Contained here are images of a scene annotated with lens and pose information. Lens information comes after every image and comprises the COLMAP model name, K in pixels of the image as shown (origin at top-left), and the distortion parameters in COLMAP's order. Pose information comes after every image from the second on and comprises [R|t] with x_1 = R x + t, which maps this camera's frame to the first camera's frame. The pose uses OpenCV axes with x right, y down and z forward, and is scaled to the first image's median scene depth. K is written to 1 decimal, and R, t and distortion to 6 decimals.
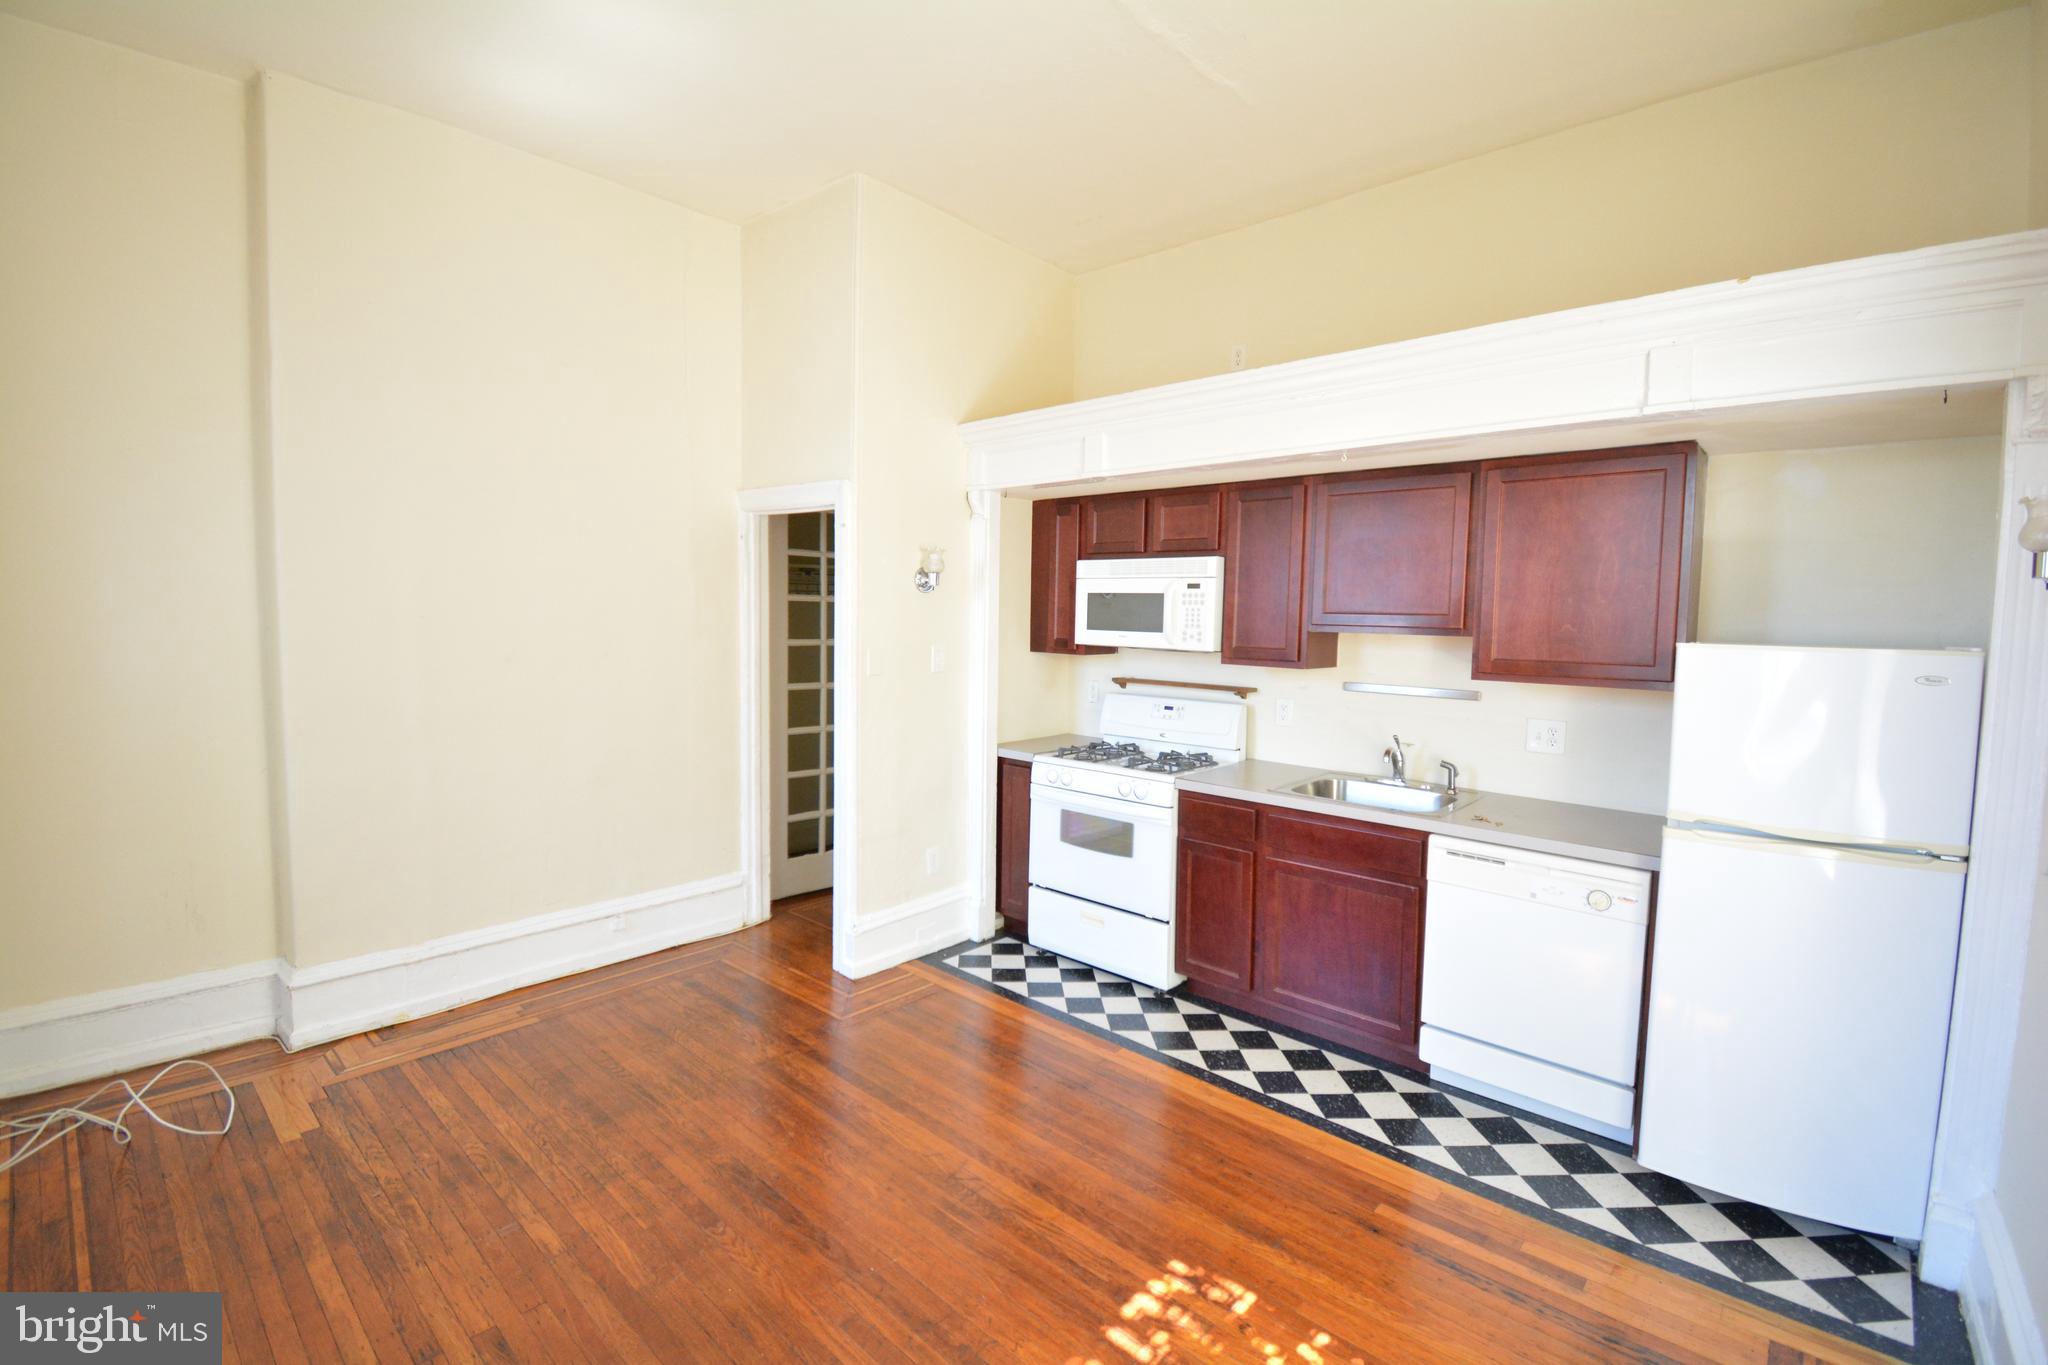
lens RADIAL K [[908.6, 0, 1022.3], [0, 908.6, 662.9], [0, 0, 1]] dist [0.011282, -0.012374]
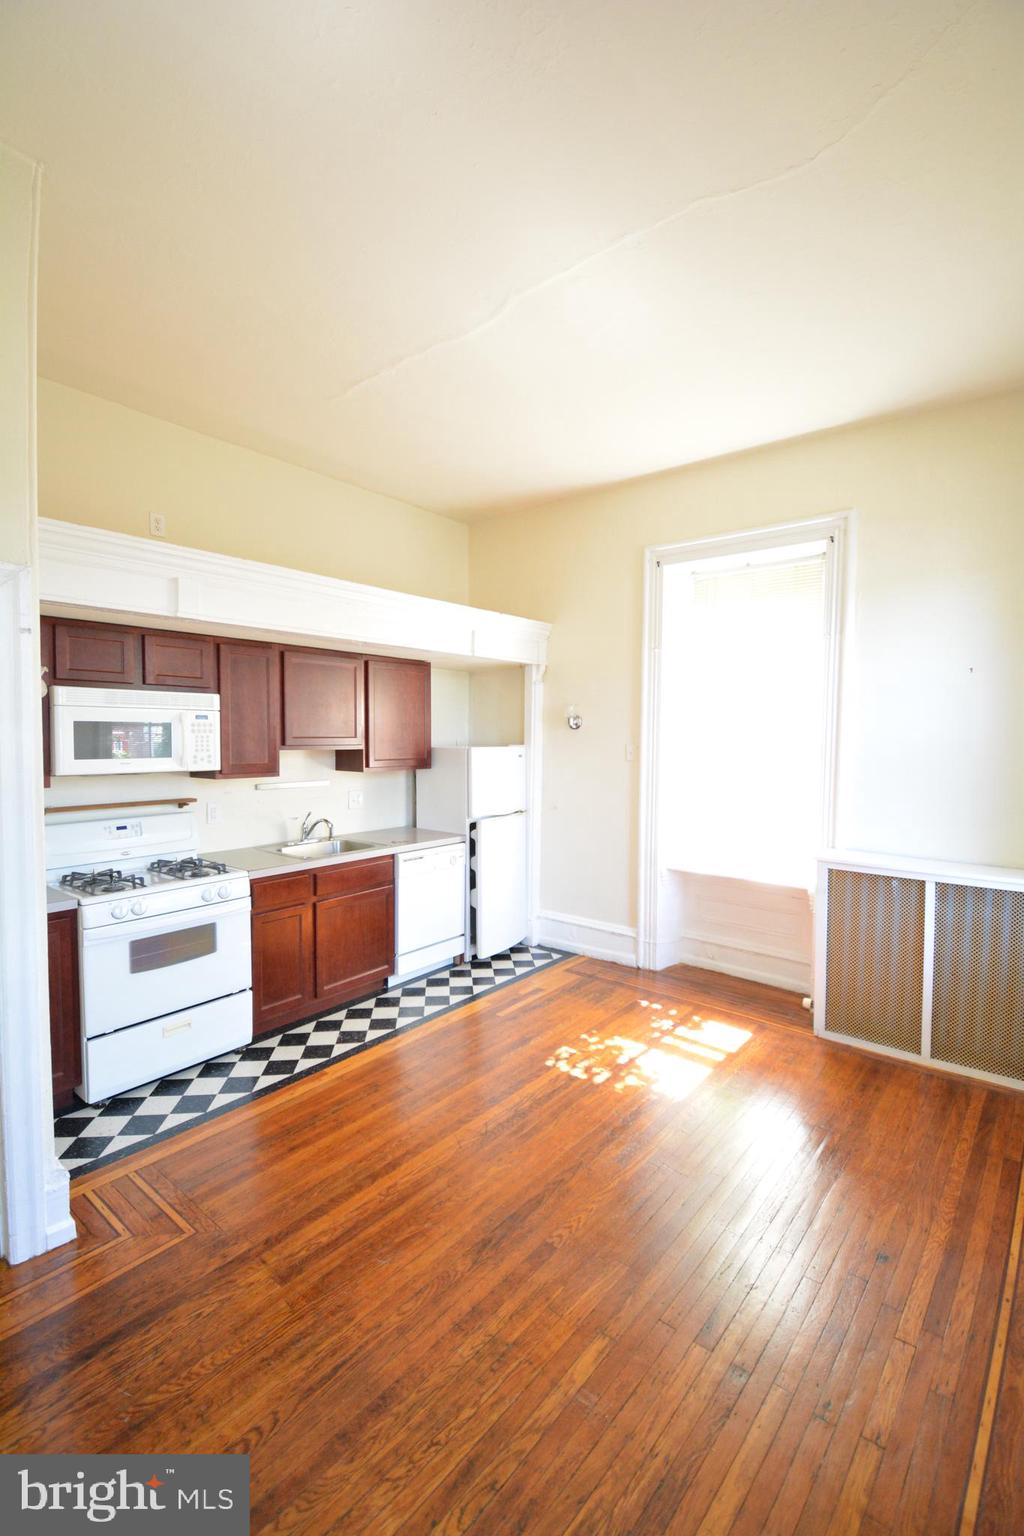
lens RADIAL K [[681.5, 0, 511.8], [0, 681.5, 761.3], [0, 0, 1]] dist [0.011282, -0.012374]
pose [[-0.064249, -0.055992, 0.996362, -0.830495], [0.050853, 0.996944, 0.059304, -0.066245], [-0.996637, 0.054478, -0.061206, 0.726645]]
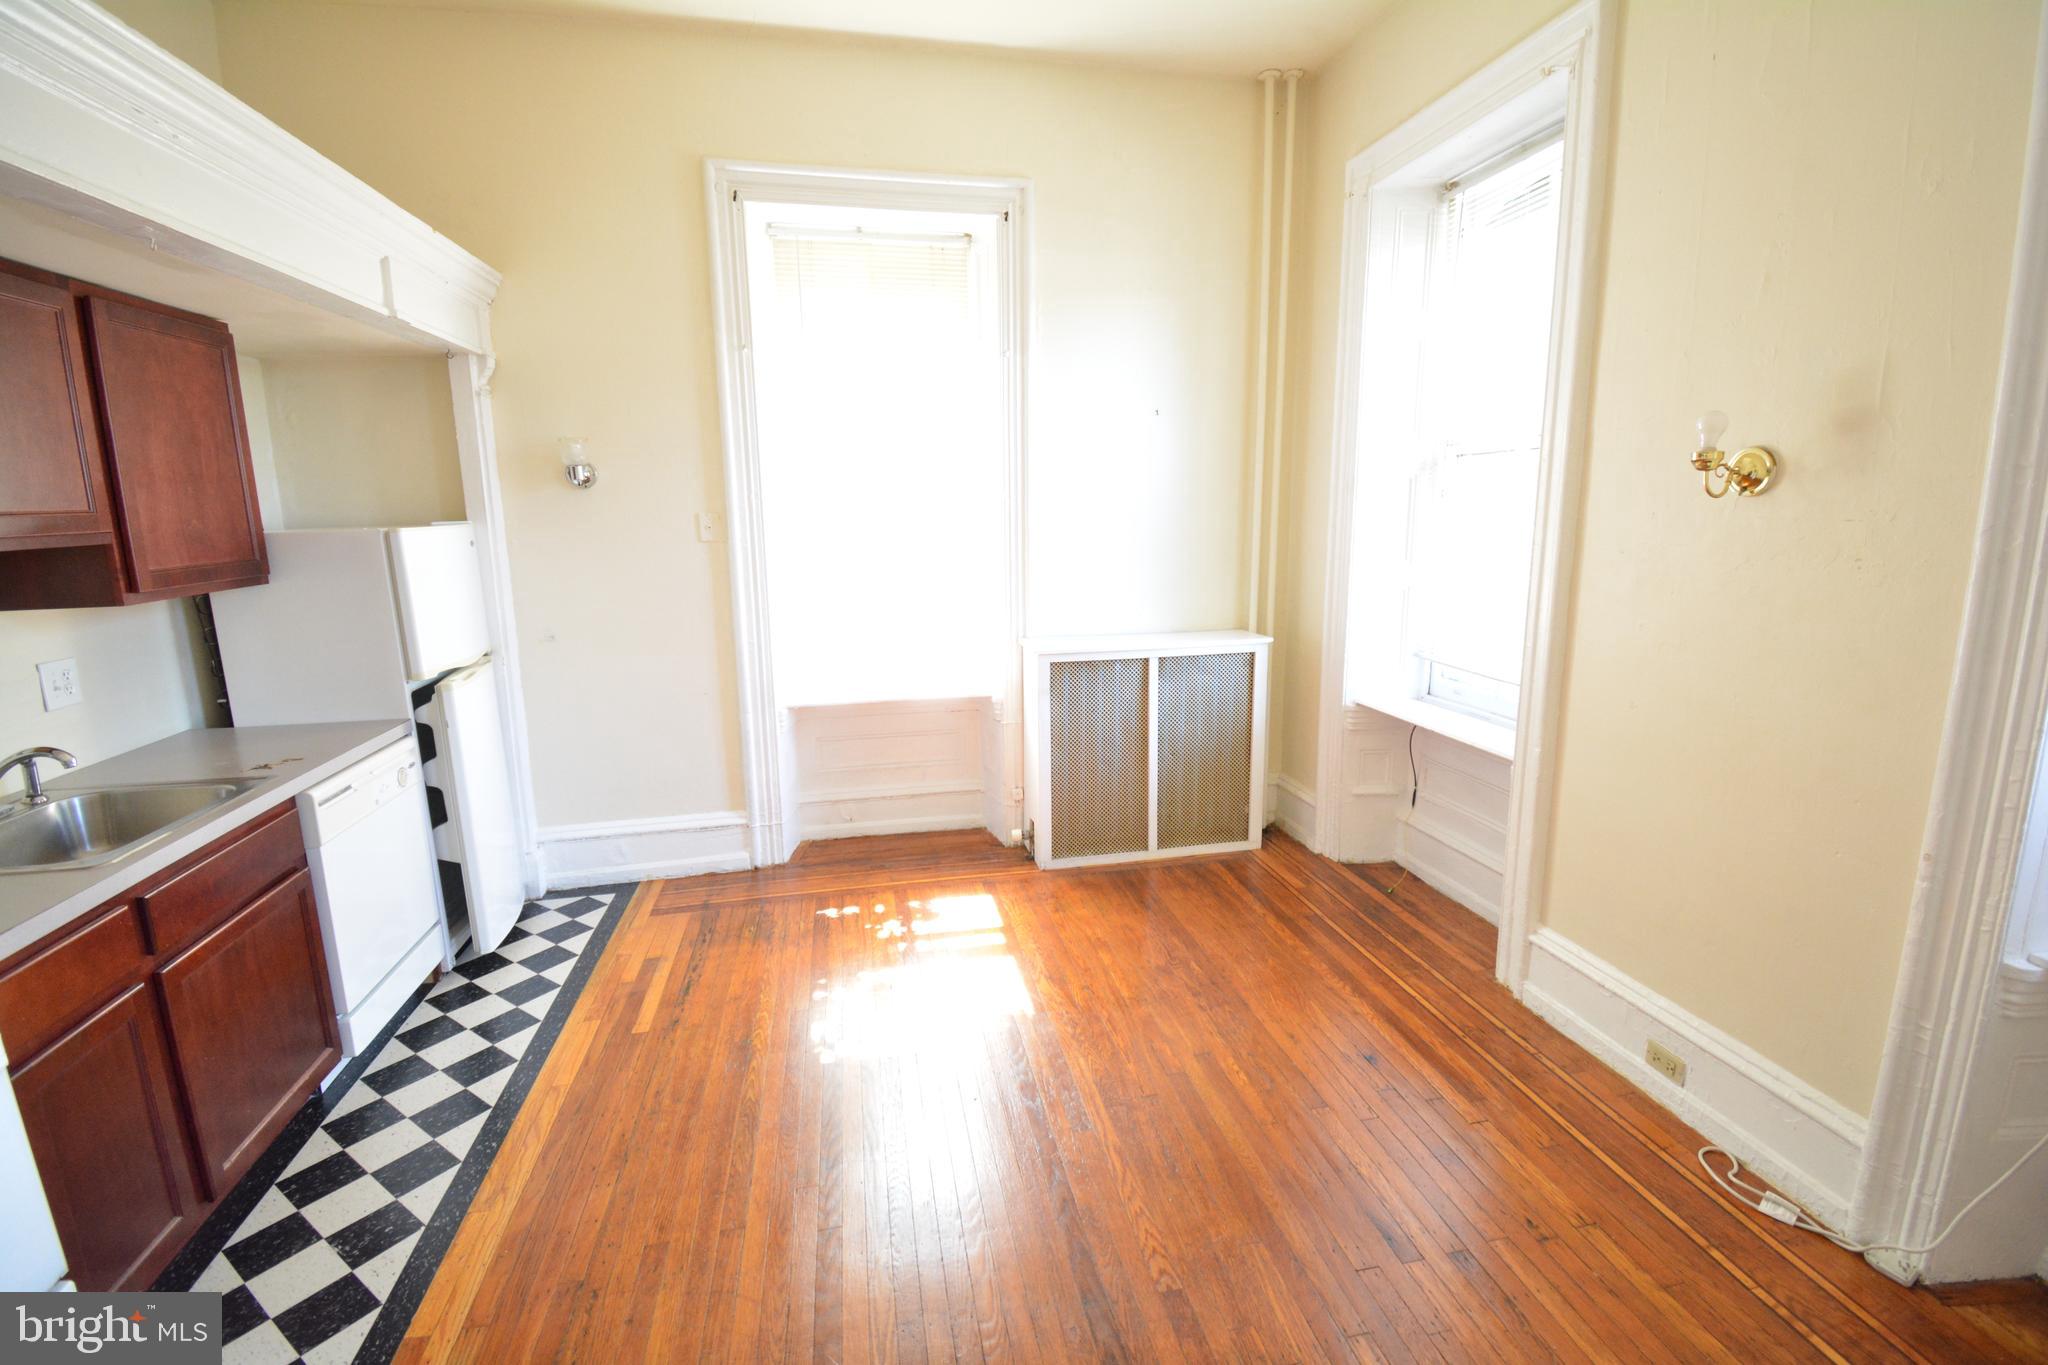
lens RADIAL K [[908.6, 0, 1025.1], [0, 908.6, 671.4], [0, 0, 1]] dist [0.011282, -0.012374]
pose [[-0.814343, -0.108199, 0.570208, -0.425299], [0.038648, 0.970179, 0.239289, -0.067411], [-0.579095, 0.216901, -0.785877, 1.067971]]
